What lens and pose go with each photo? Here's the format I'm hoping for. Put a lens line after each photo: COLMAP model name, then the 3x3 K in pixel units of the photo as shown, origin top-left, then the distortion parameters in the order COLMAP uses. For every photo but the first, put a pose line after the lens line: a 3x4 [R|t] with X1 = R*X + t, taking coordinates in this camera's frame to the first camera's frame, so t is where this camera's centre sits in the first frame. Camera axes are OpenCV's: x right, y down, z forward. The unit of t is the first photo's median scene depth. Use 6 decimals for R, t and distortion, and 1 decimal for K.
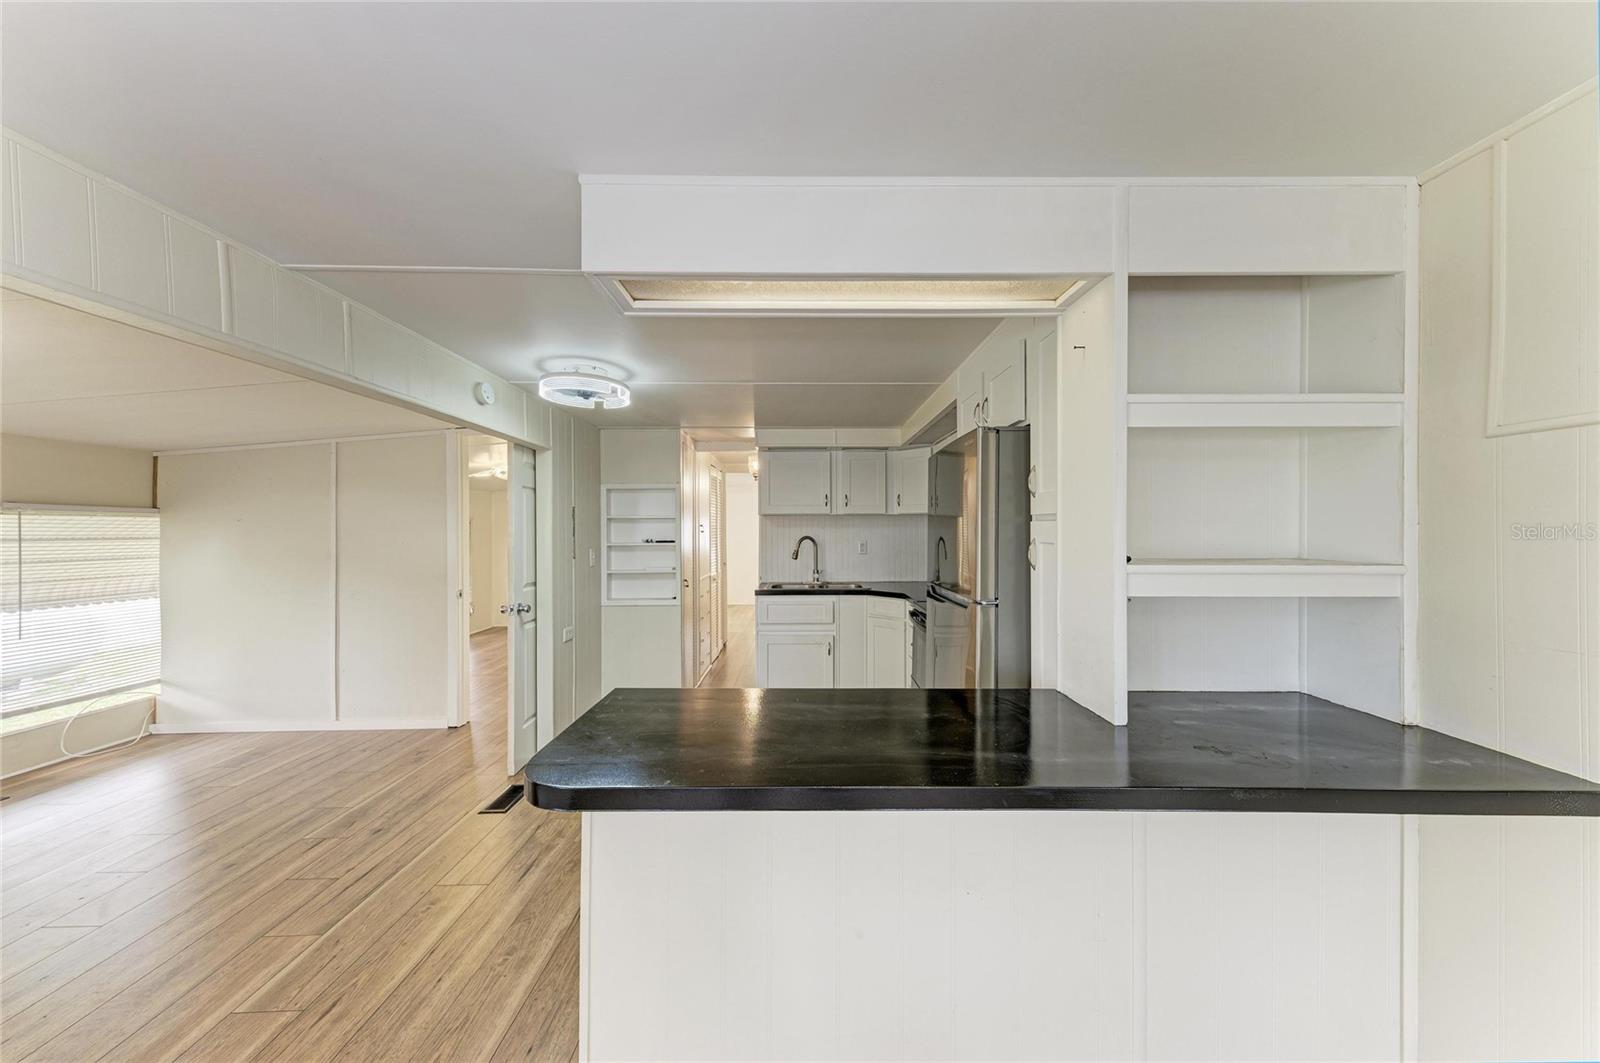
lens RADIAL K [[542.0, 0, 805.9], [0, 542.0, 527.3], [0, 0, 1]] dist [0.021165, -0.004295]
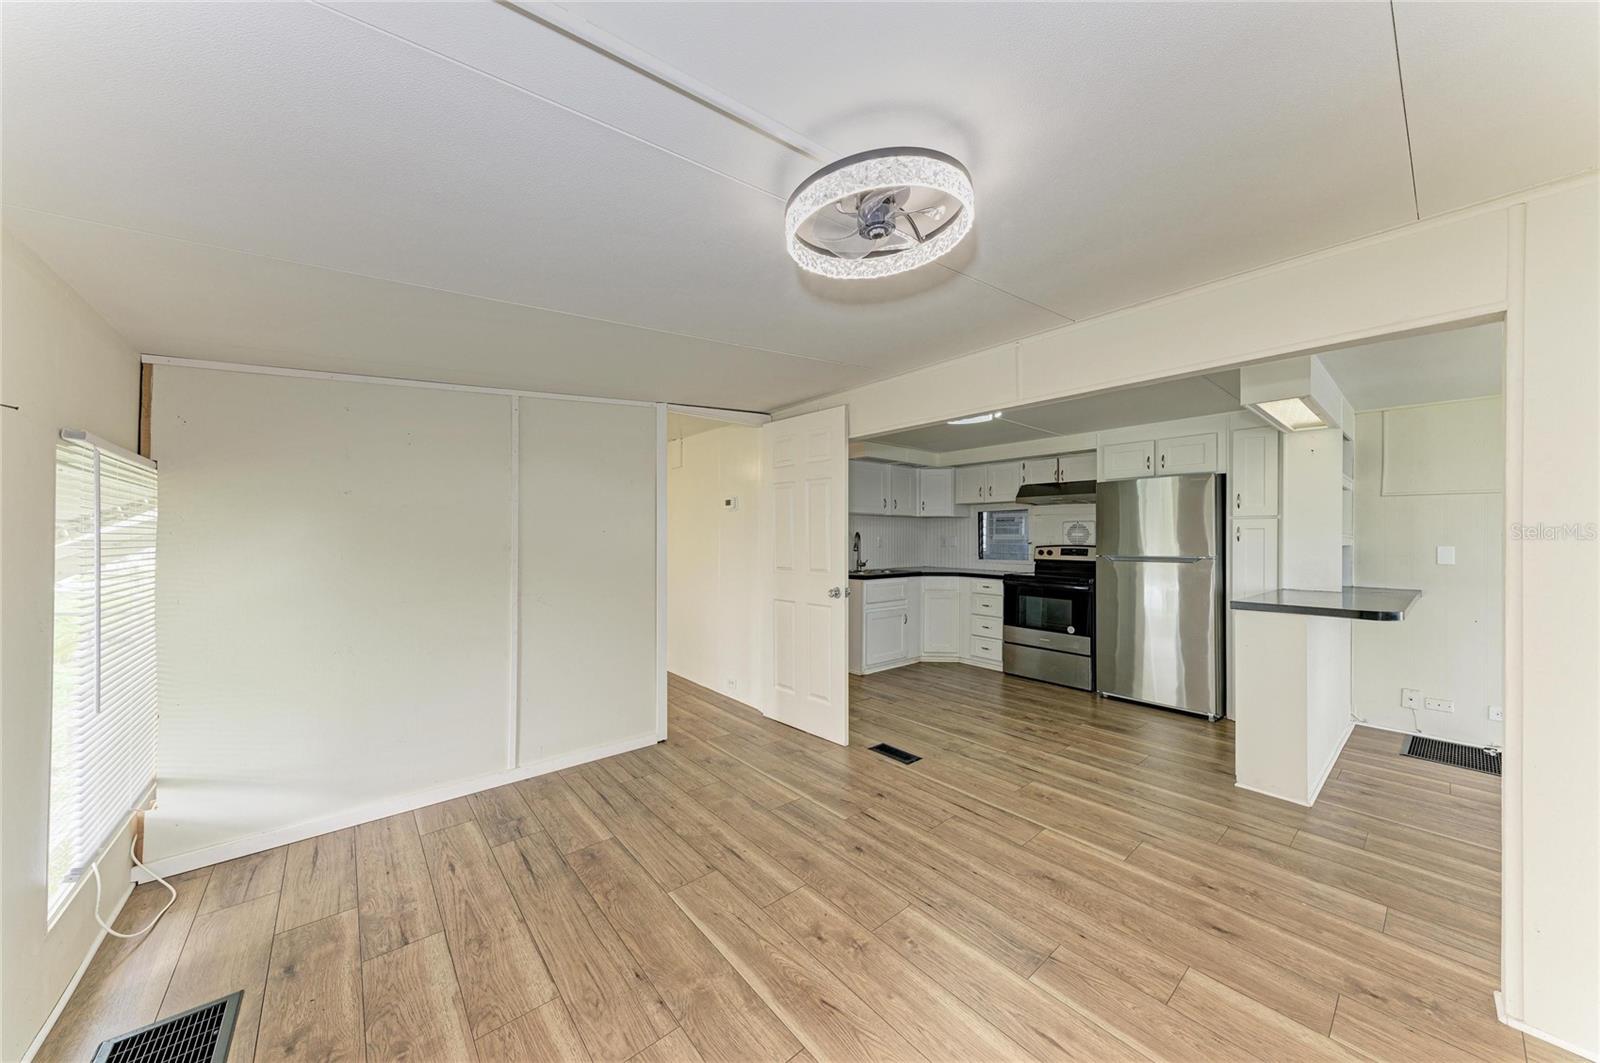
lens RADIAL K [[542.0, 0, 798.1], [0, 542.0, 535.0], [0, 0, 1]] dist [0.021165, -0.004295]
pose [[0.768086, 0.010492, 0.640260, -1.048368], [-0.010584, 0.999937, -0.003690, 0.035023], [-0.640259, -0.003942, 0.768149, 0.194614]]
